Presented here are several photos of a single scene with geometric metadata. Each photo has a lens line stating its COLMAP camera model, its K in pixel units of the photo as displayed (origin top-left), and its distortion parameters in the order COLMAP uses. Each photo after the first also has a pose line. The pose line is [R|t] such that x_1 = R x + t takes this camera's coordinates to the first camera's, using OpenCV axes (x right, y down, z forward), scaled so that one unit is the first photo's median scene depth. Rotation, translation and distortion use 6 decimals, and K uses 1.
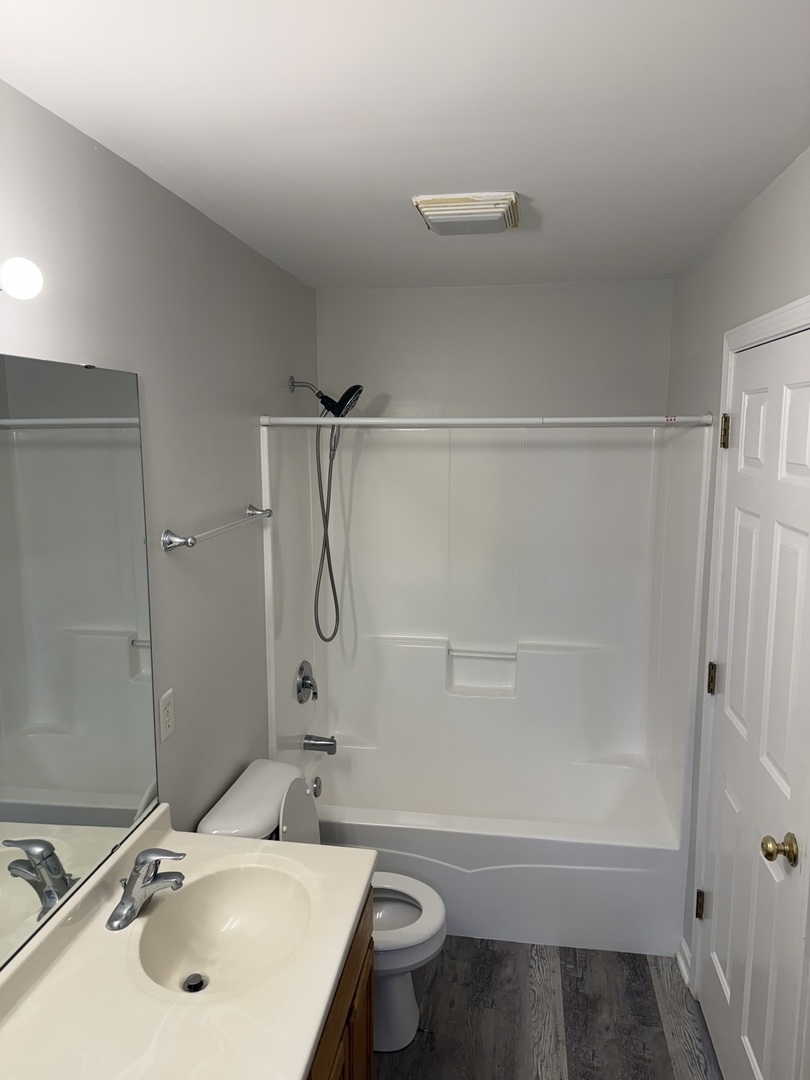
lens RADIAL K [[752.3, 0, 406.4], [0, 752.3, 534.0], [0, 0, 1]] dist [0.069957, -0.097778]
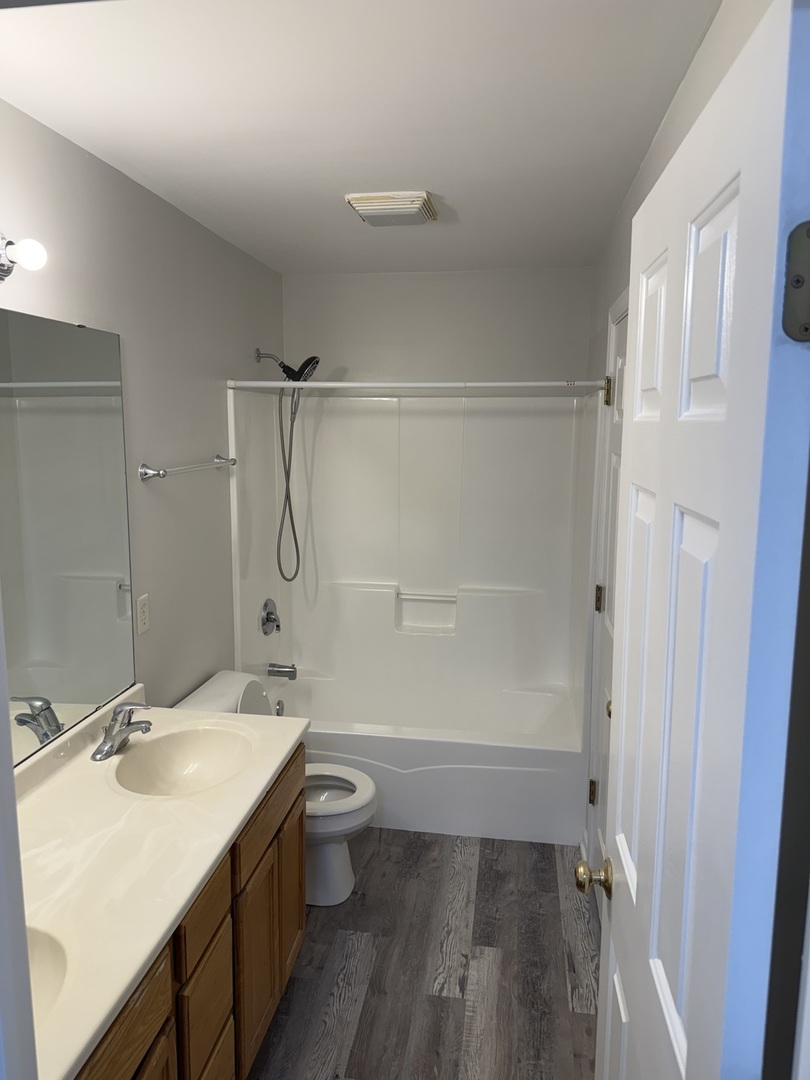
lens RADIAL K [[750.3, 0, 394.3], [0, 750.3, 526.9], [0, 0, 1]] dist [0.080515, -0.133224]
pose [[0.999940, 0.007463, -0.008015, 0.080125], [-0.007474, 0.999971, -0.001407, 0.074604], [0.008004, 0.001467, 0.999967, -0.177482]]
